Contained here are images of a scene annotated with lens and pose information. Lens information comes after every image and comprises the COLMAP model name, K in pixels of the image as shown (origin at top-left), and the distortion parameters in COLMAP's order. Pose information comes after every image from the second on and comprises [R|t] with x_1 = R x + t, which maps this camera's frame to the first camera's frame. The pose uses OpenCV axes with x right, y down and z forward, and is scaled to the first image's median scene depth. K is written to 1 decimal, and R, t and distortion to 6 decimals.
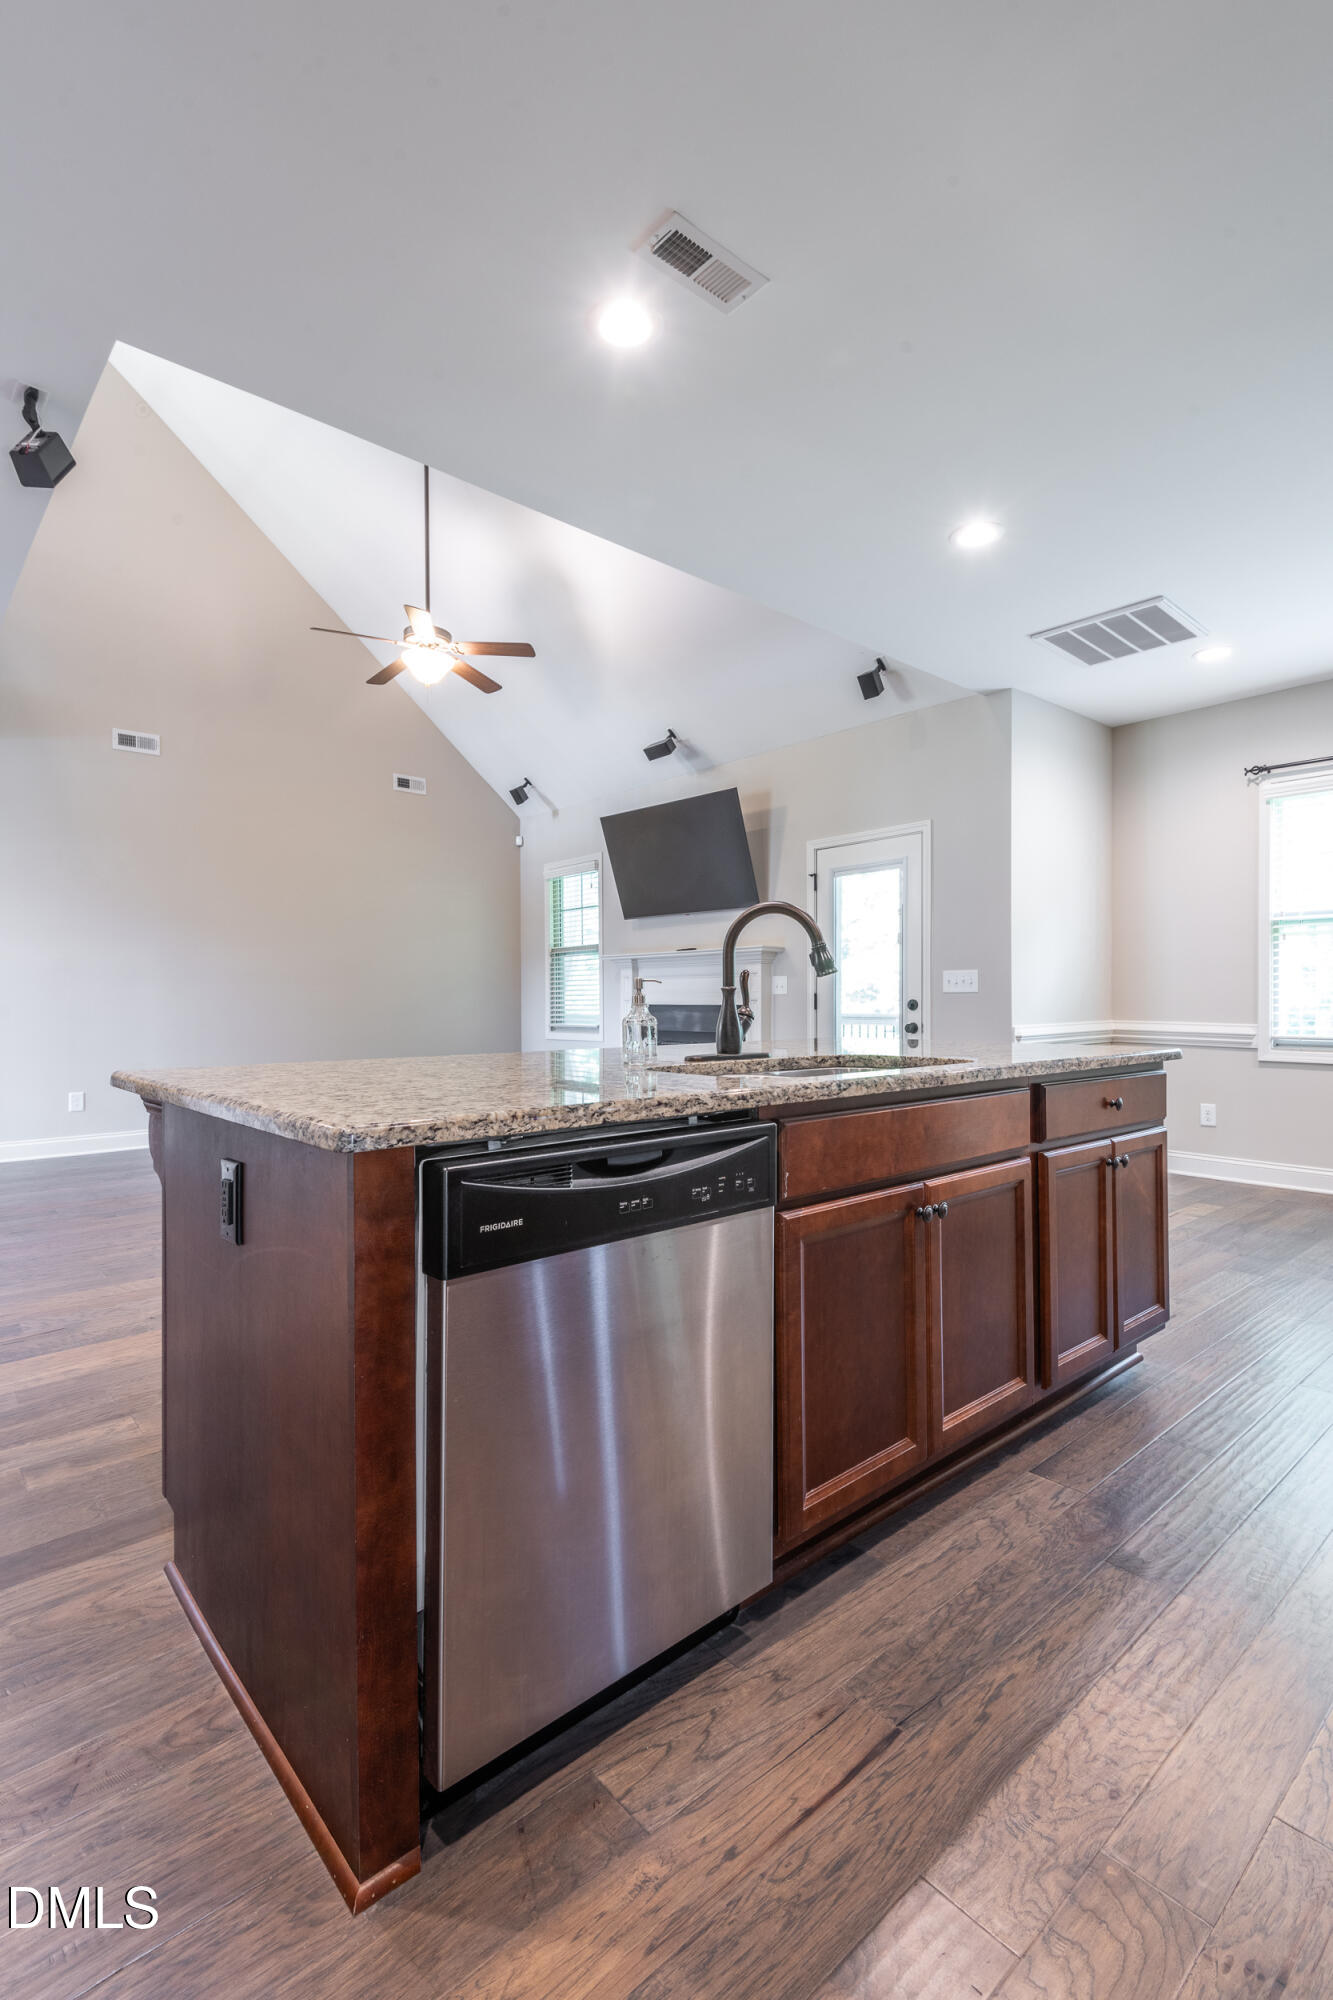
lens RADIAL K [[921.5, 0, 677.5], [0, 921.5, 1011.6], [0, 0, 1]] dist [0.020643, -0.011965]
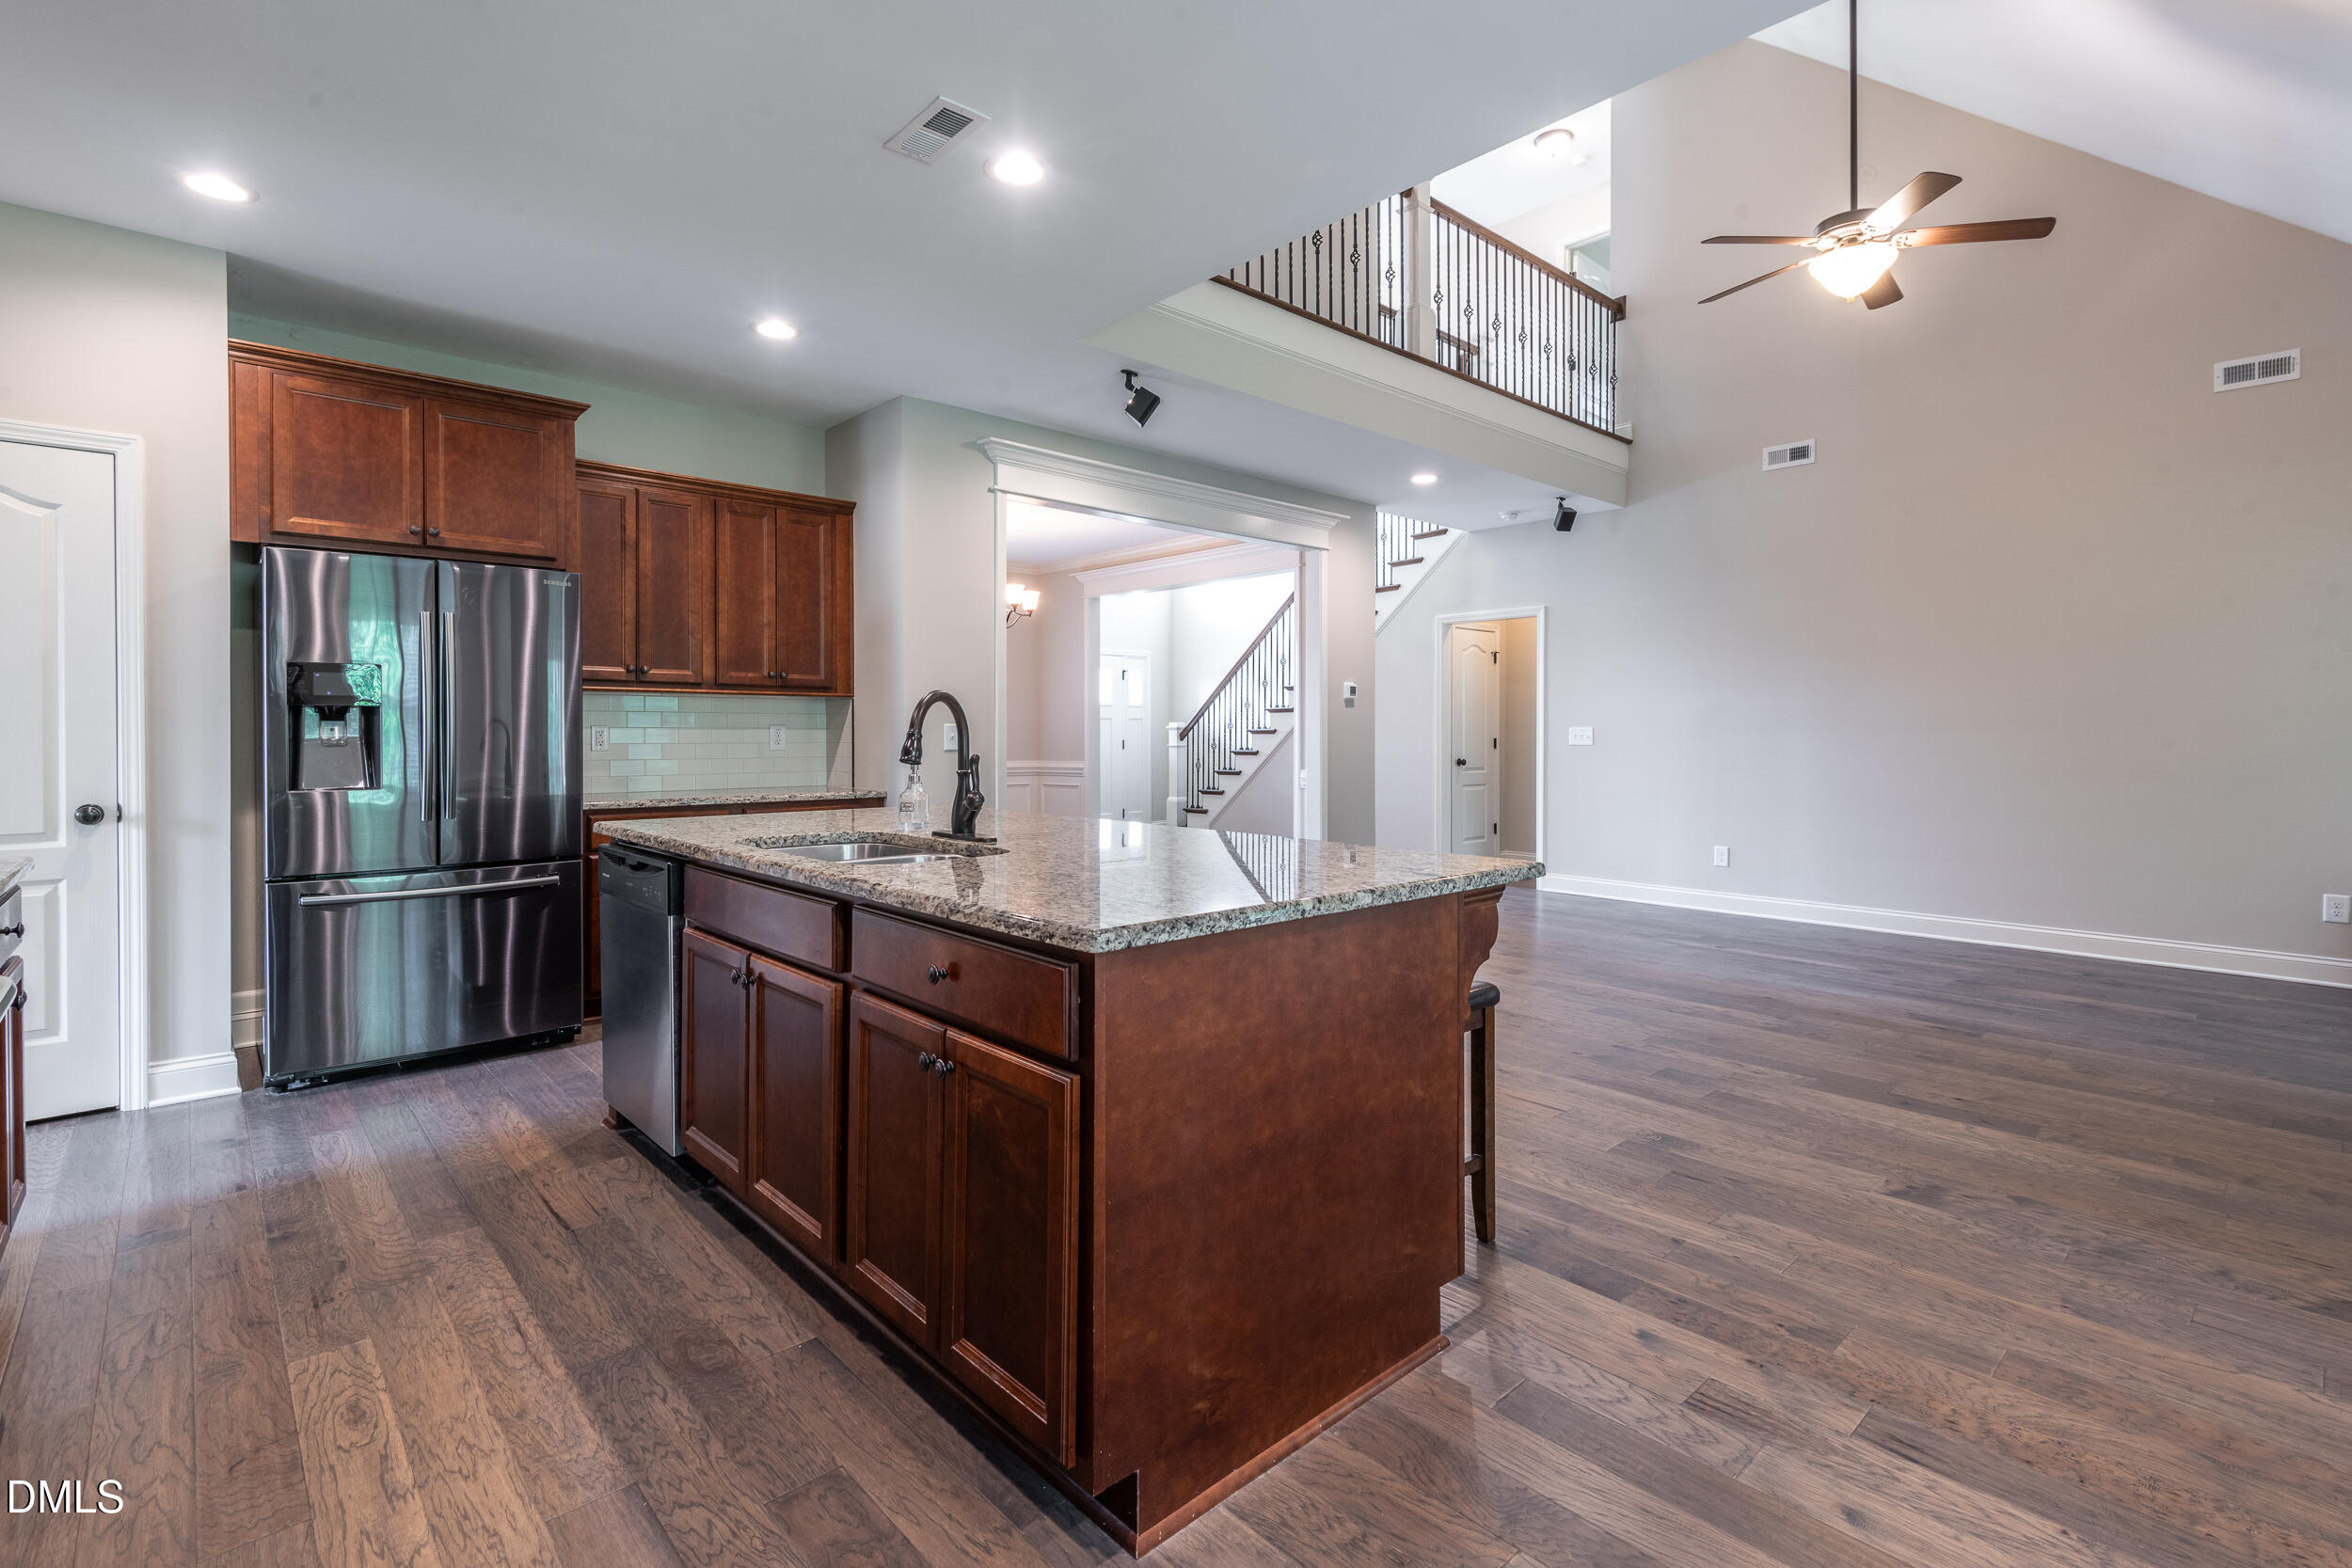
lens RADIAL K [[1083.5, 0, 1177.7], [0, 1083.5, 737.0], [0, 0, 1]] dist [0.020643, -0.011965]
pose [[0.012481, 0.009171, -0.999880, 1.455718], [-0.012416, 0.999882, 0.009016, -0.087382], [0.999845, 0.012302, 0.012593, 1.366060]]
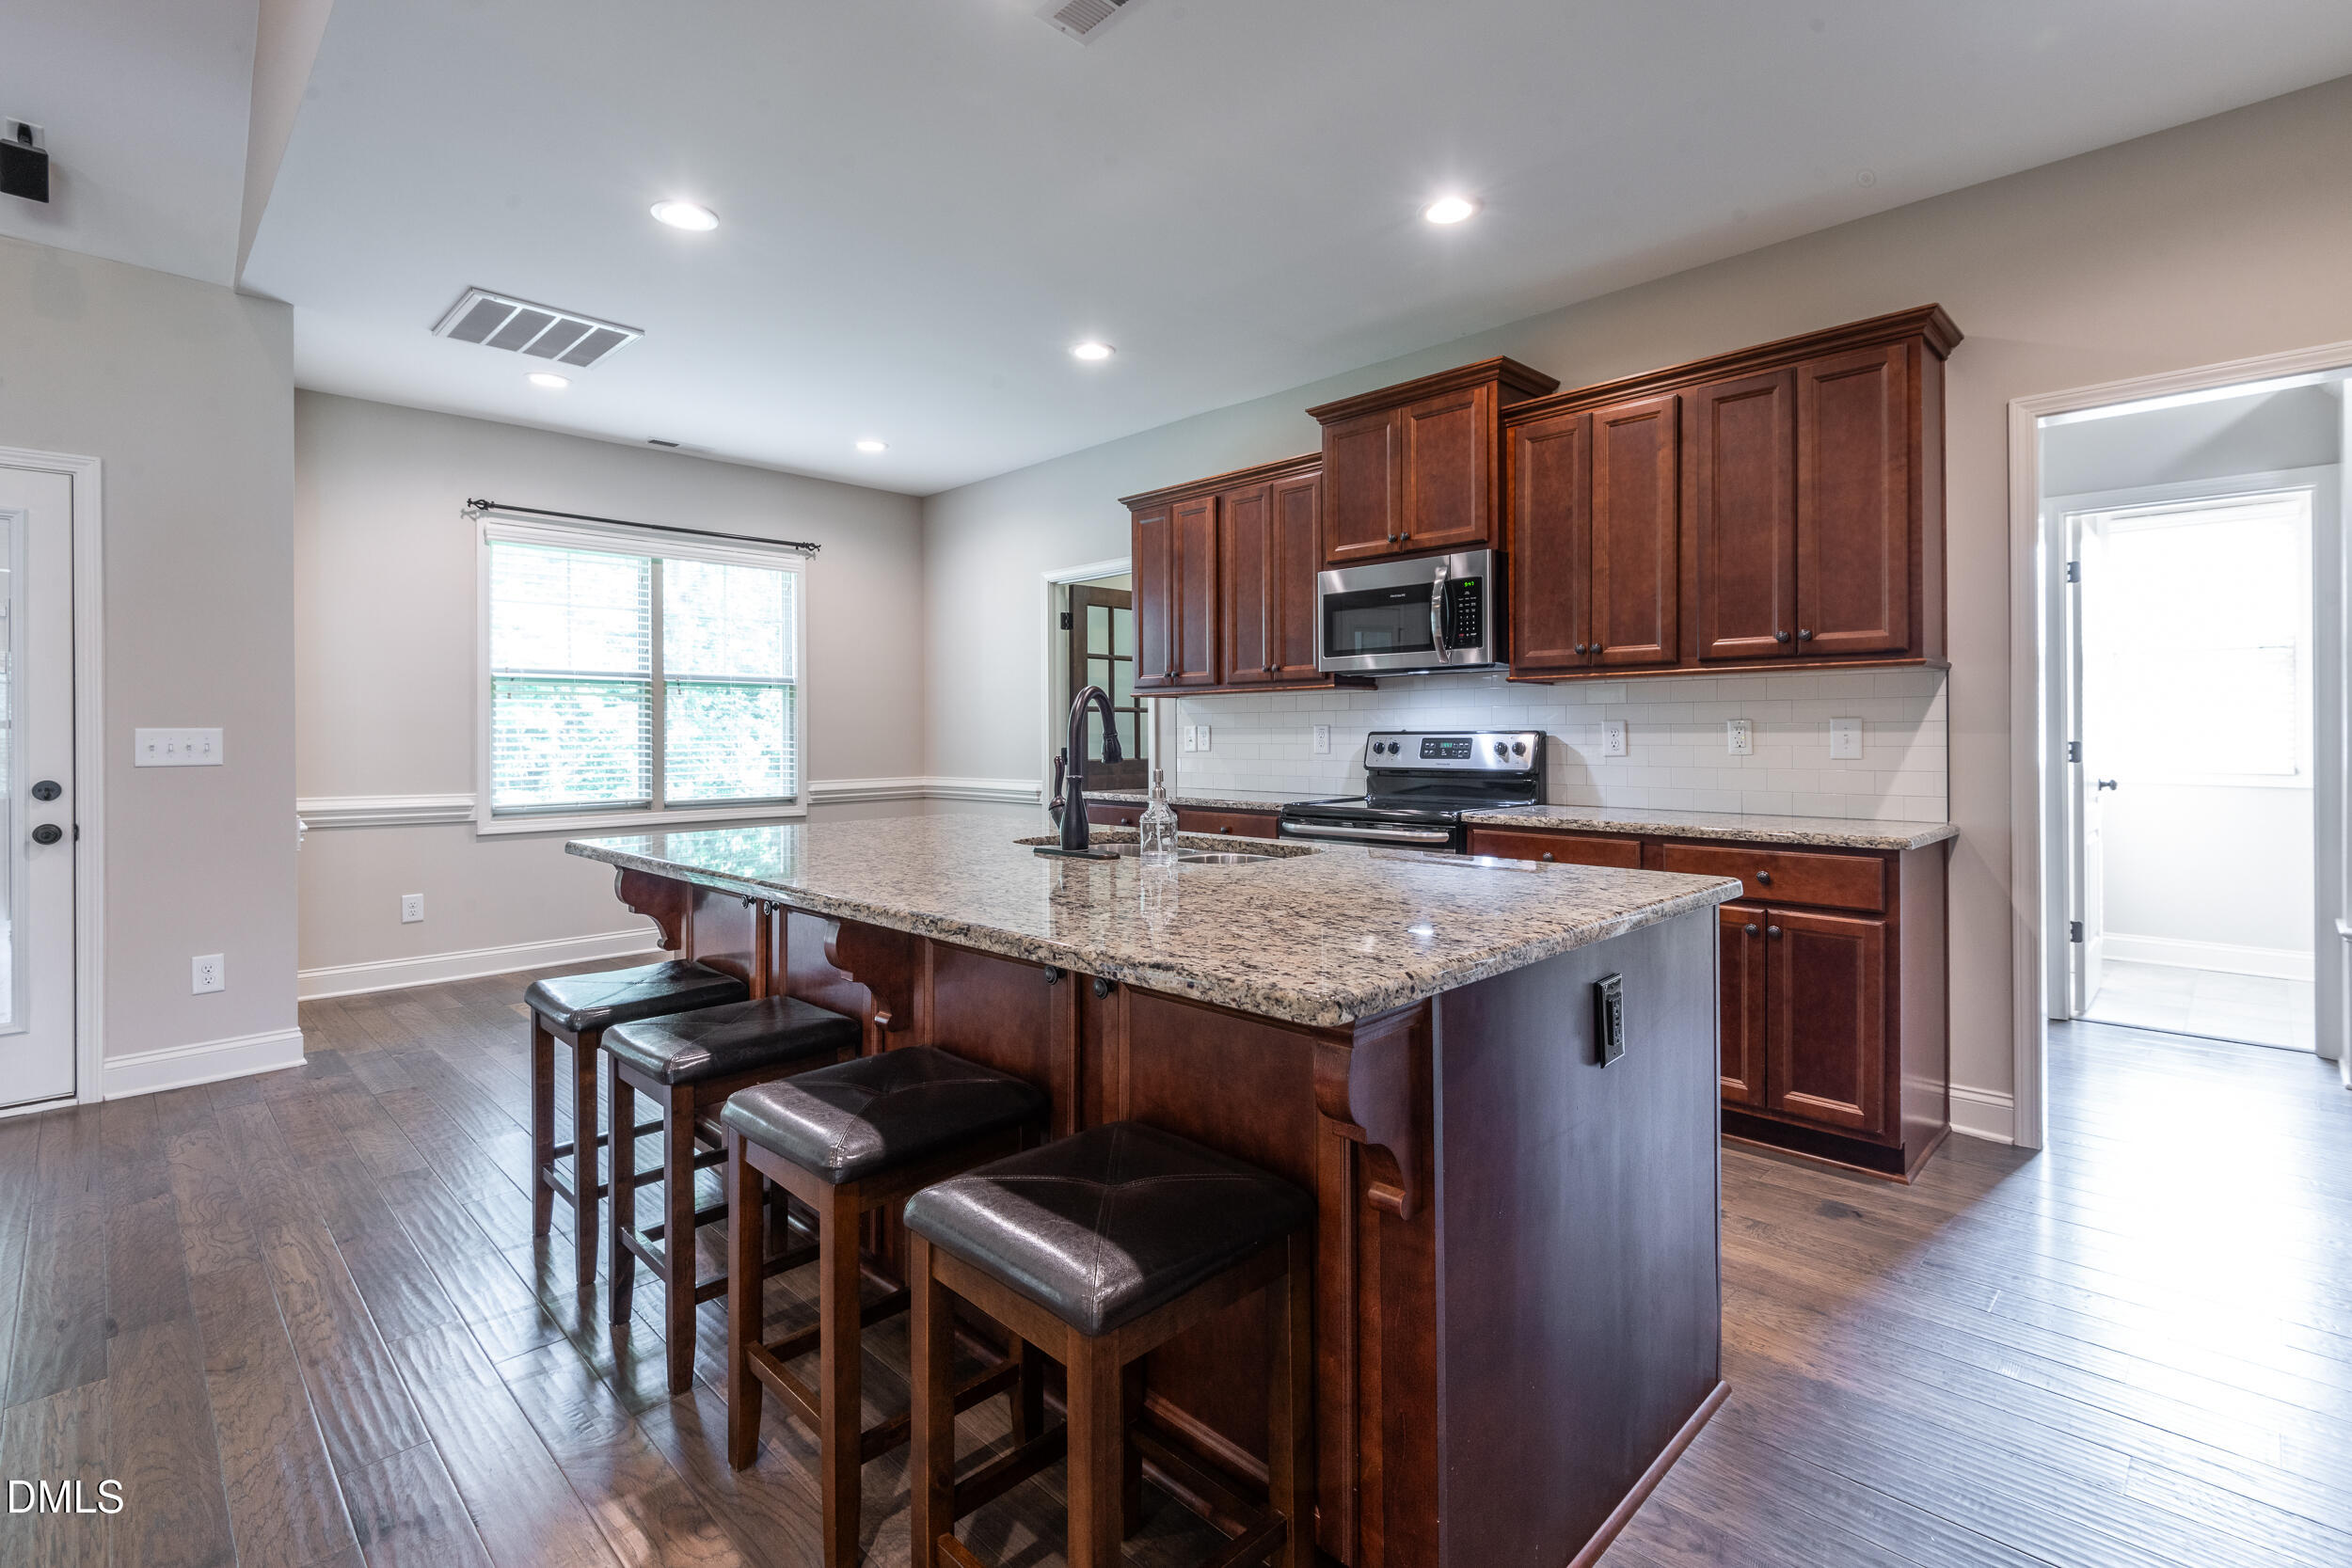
lens RADIAL K [[1083.5, 0, 1158.4], [0, 1083.5, 729.1], [0, 0, 1]] dist [0.020643, -0.011965]
pose [[-0.045429, 0.006741, 0.998945, -1.130746], [0.020755, 0.999768, -0.005802, -0.071915], [-0.998752, 0.020470, -0.045558, 1.071194]]
